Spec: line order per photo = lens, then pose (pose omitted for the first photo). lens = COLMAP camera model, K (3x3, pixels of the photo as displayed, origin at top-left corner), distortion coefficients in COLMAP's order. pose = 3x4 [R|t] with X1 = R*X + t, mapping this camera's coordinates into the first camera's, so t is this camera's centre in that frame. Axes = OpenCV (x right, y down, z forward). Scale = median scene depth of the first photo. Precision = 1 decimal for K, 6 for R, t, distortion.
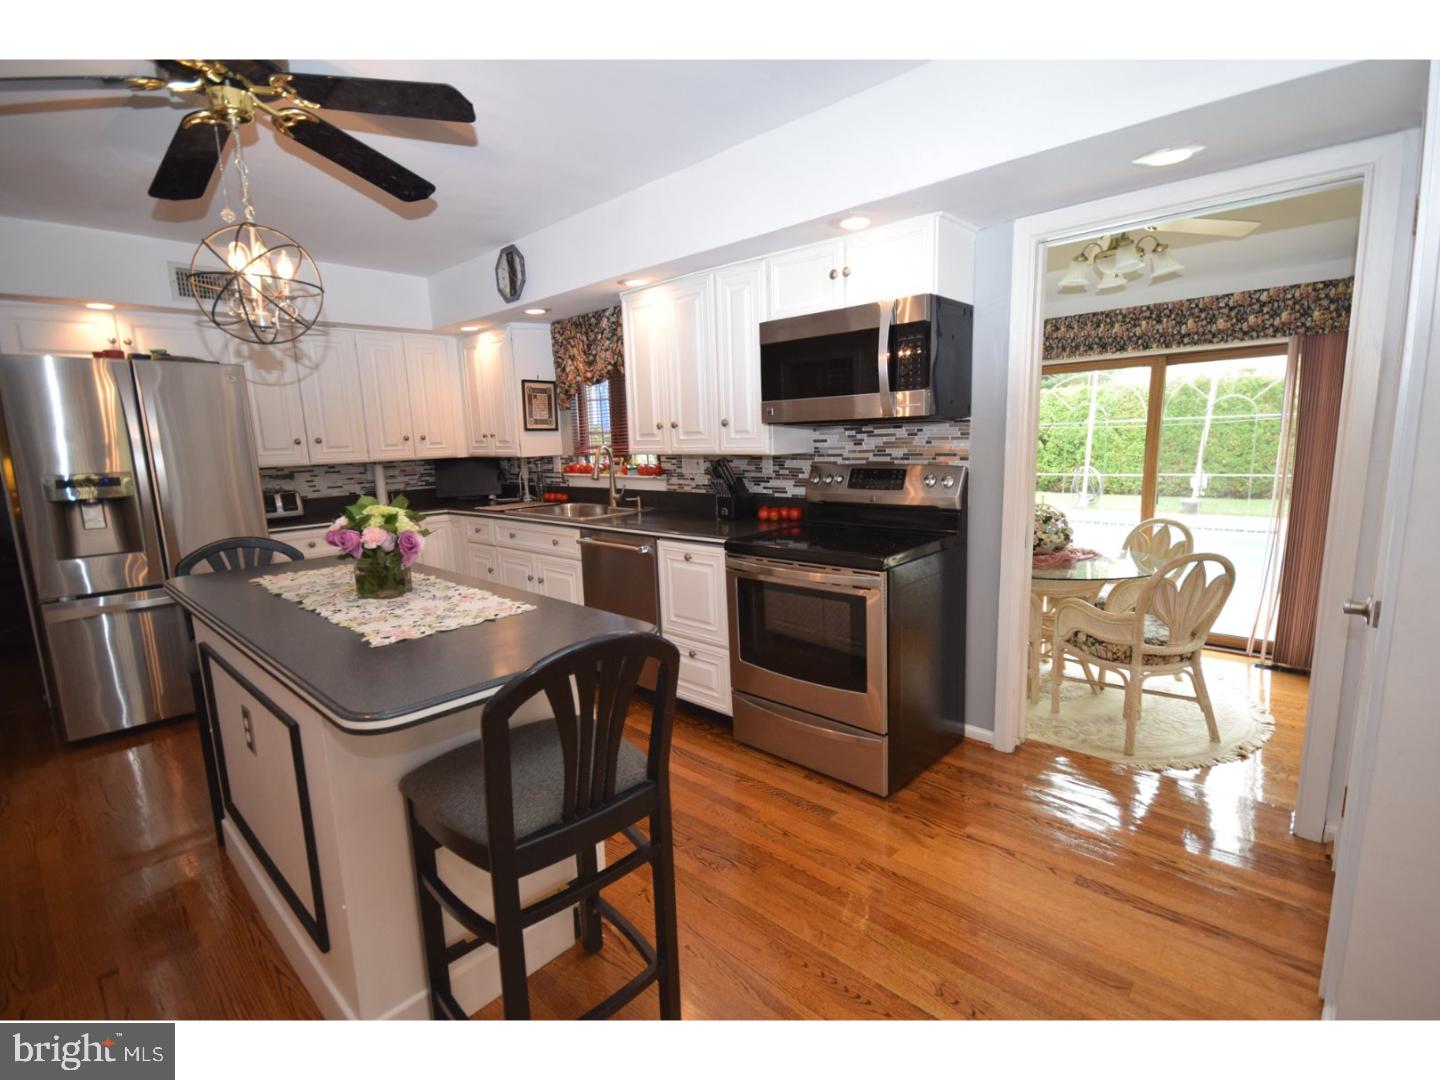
lens RADIAL K [[665.6, 0, 704.9], [0, 665.6, 552.1], [0, 0, 1]] dist [-0.012659, -0.002395]
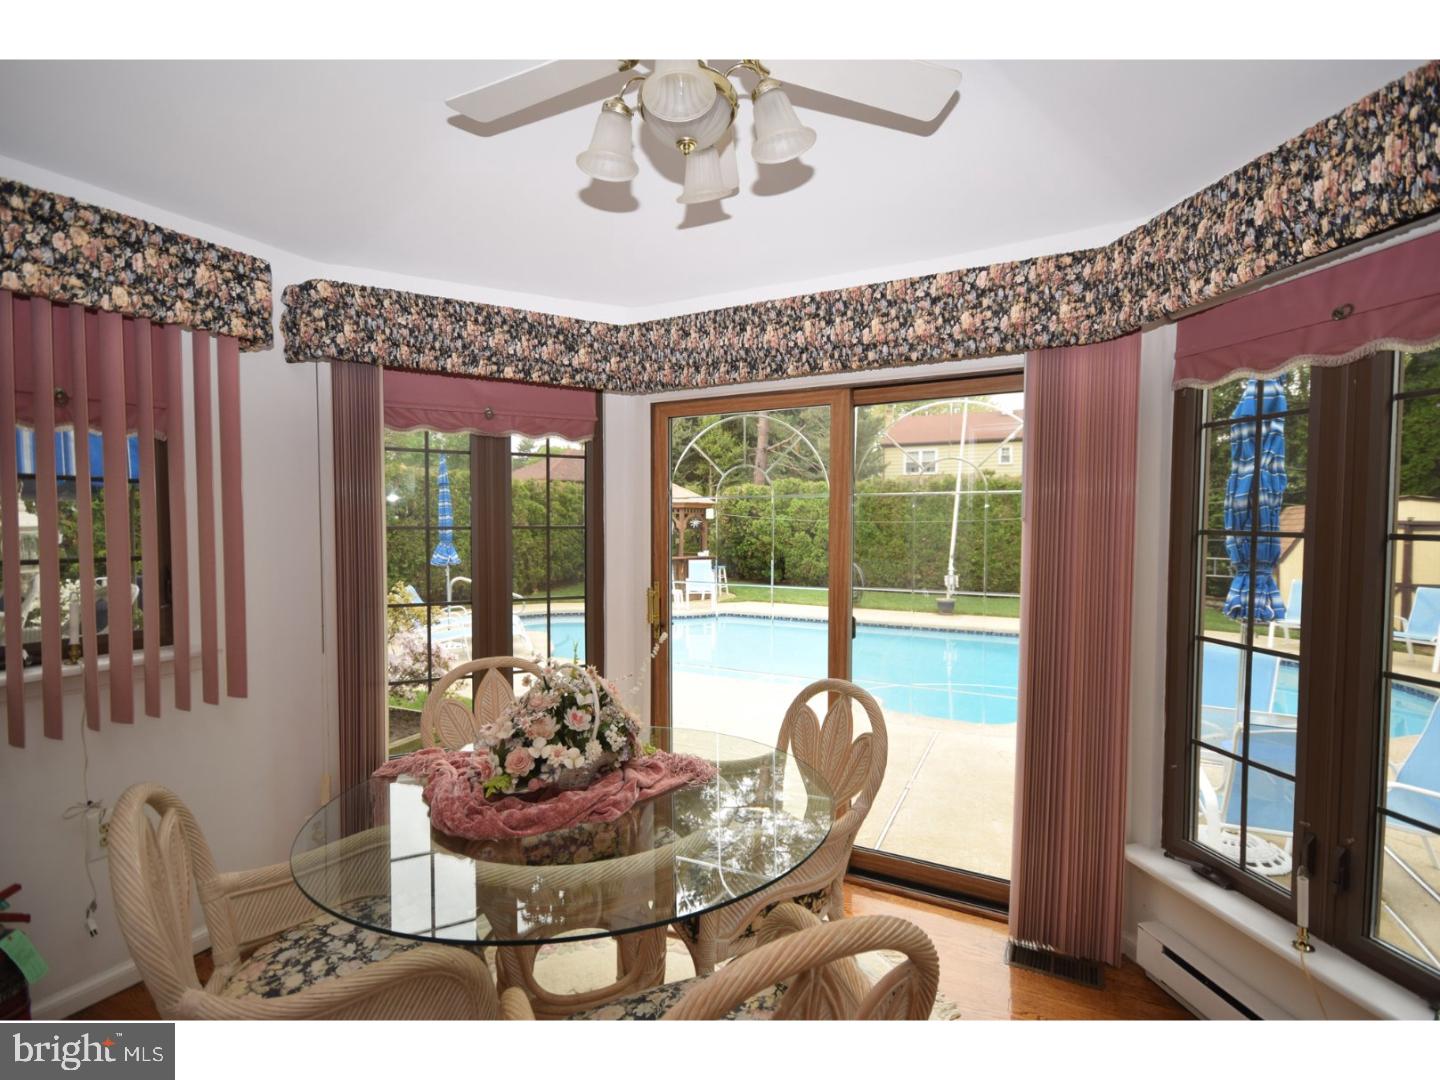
lens RADIAL K [[665.6, 0, 726.6], [0, 665.6, 544.8], [0, 0, 1]] dist [-0.012659, -0.002395]
pose [[0.955251, 0.032837, 0.293968, 0.463425], [0.008502, 0.990361, -0.138252, -0.085582], [-0.295674, 0.134564, 0.945764, 0.536397]]
